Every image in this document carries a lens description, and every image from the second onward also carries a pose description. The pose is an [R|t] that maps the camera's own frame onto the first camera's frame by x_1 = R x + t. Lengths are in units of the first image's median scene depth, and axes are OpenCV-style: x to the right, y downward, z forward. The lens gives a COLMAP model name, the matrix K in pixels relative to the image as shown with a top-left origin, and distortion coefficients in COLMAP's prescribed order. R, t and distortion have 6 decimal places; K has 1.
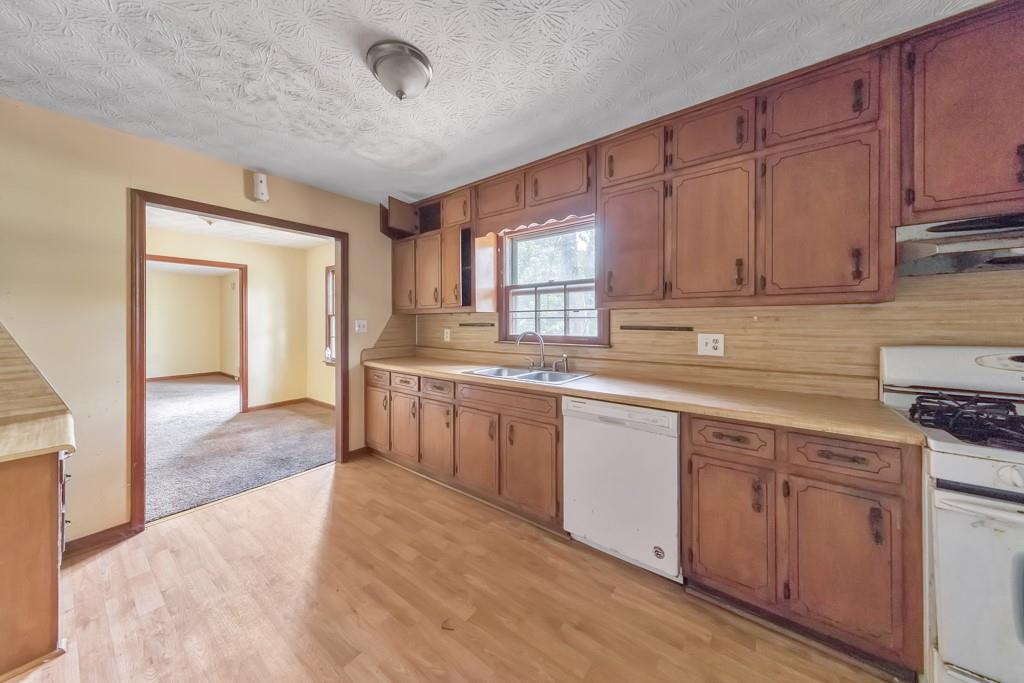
lens RADIAL K [[340.0, 0, 507.3], [0, 340.0, 320.6], [0, 0, 1]] dist [0.000497, 0.000002]
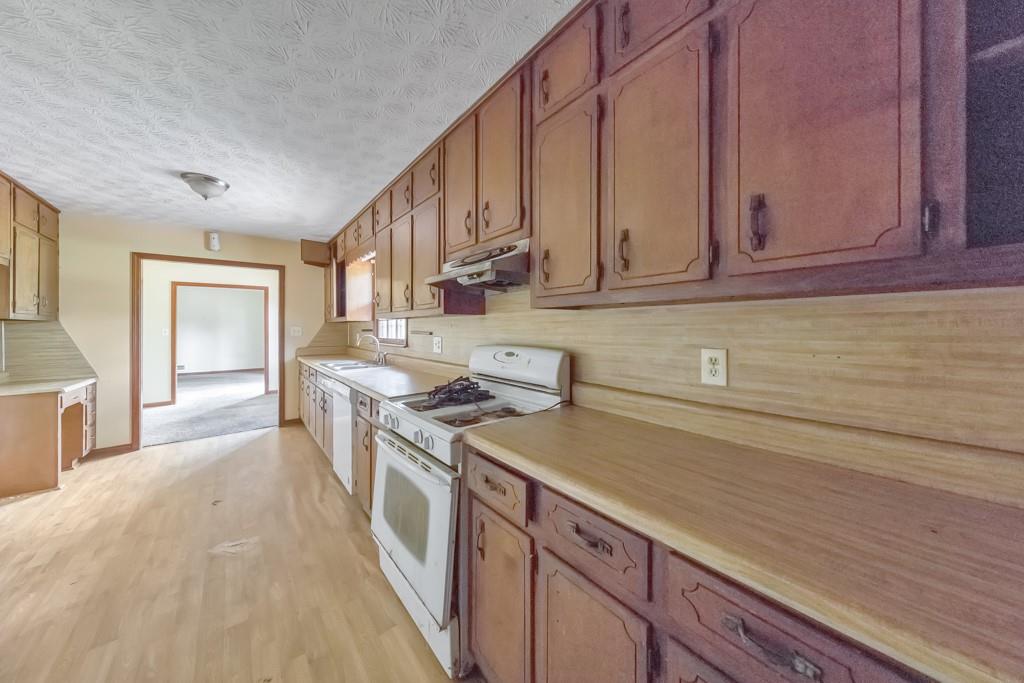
lens RADIAL K [[340.8, 0, 513.2], [0, 340.8, 325.4], [0, 0, 1]] dist [0.000335, 0.000086]
pose [[0.972705, -0.002778, -0.232030, 1.081561], [0.001916, 0.999990, -0.003941, -0.001463], [0.232039, 0.003389, 0.972701, -0.219335]]
